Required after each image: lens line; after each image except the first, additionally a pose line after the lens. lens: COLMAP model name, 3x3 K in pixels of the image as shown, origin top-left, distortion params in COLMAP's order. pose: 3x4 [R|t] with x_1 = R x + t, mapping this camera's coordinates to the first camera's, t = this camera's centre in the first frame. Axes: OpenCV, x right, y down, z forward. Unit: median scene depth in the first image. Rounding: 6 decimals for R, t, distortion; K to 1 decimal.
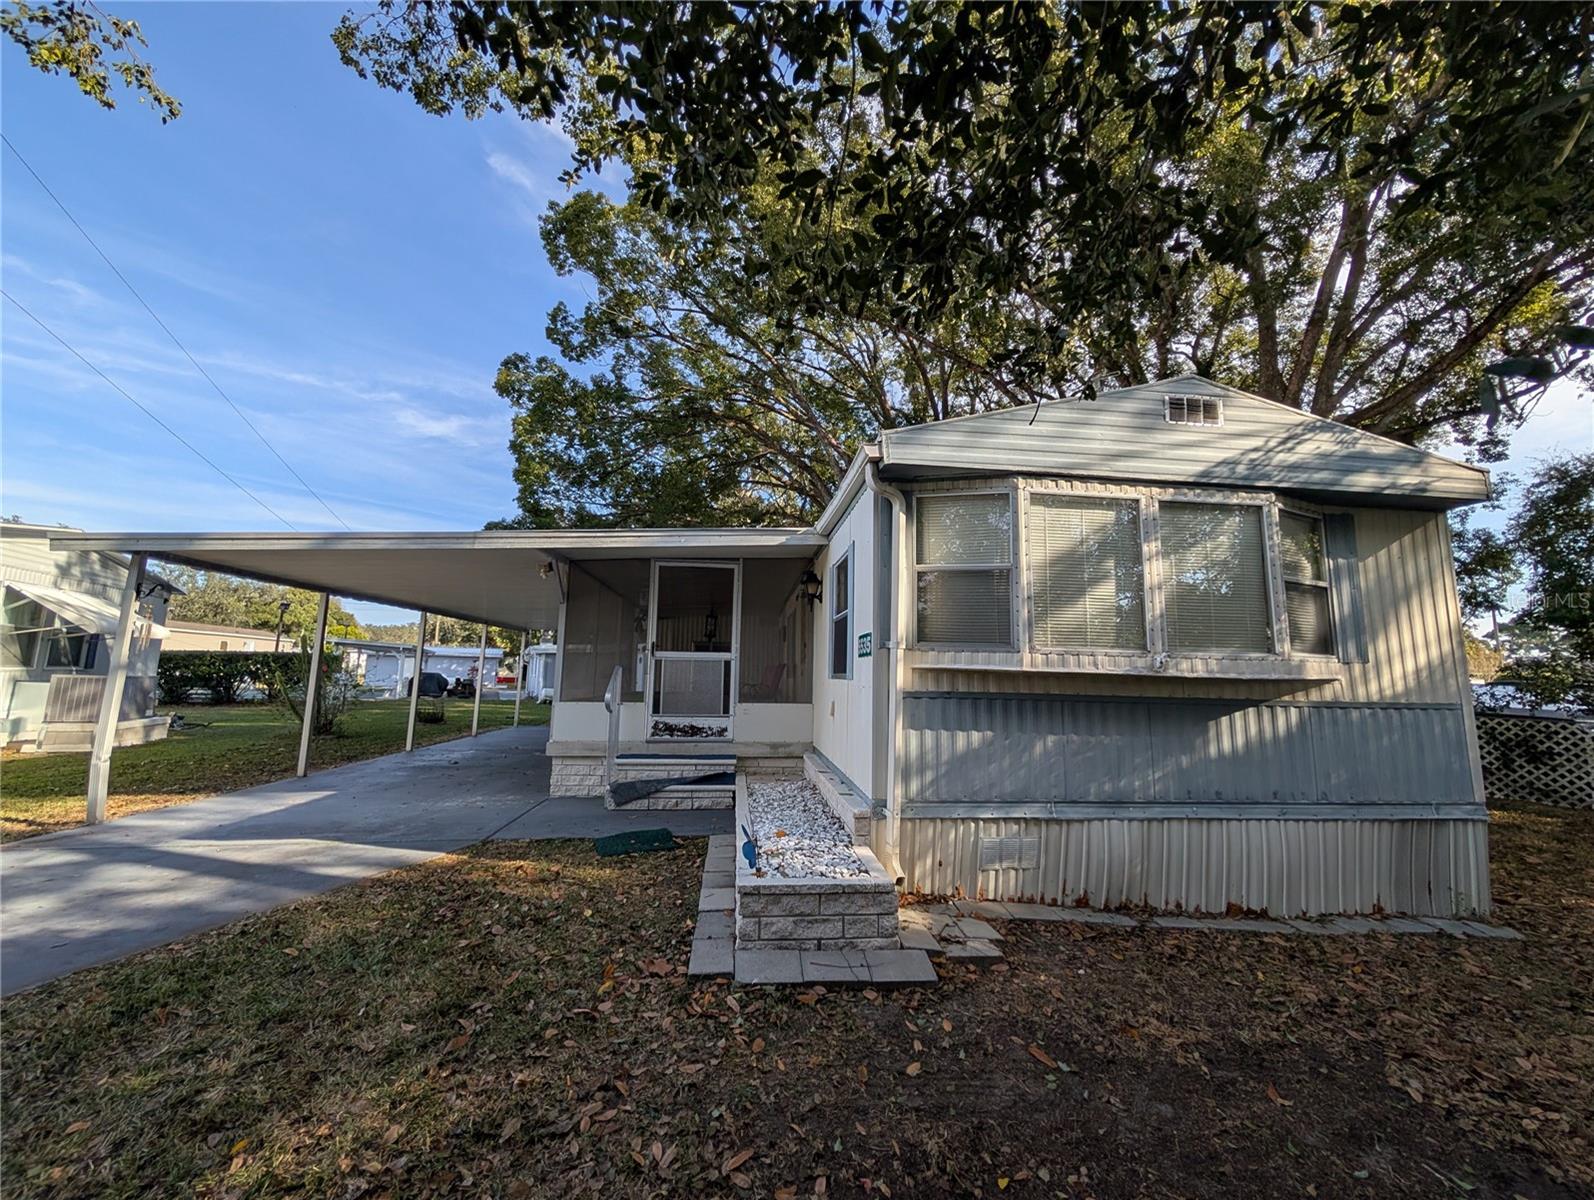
lens RADIAL K [[602.2, 0, 796.3], [0, 602.2, 610.1], [0, 0, 1]] dist [0.001052, 0.000364]
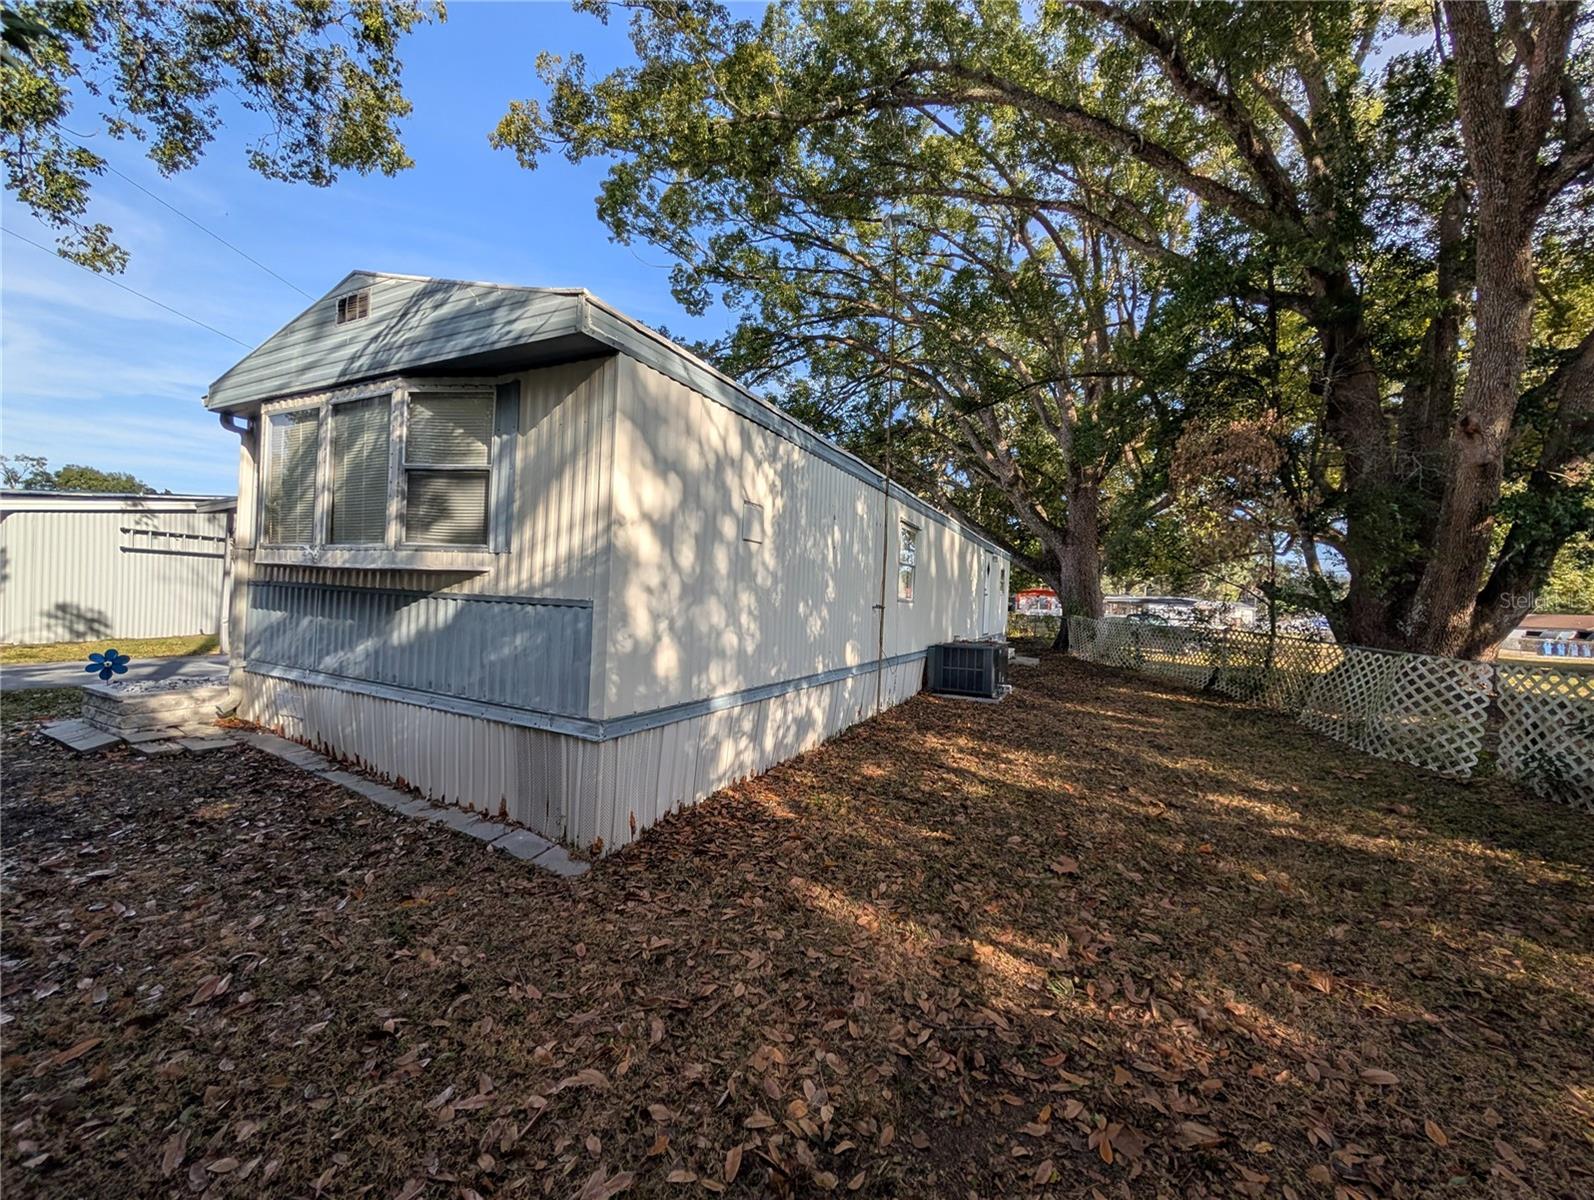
lens RADIAL K [[602.2, 0, 794.5], [0, 602.2, 597.0], [0, 0, 1]] dist [0.001052, 0.000364]
pose [[0.844625, 0.020056, -0.534983, 1.825546], [0.044205, 0.993273, 0.107027, 0.078312], [0.533531, -0.114047, 0.838056, 0.486555]]
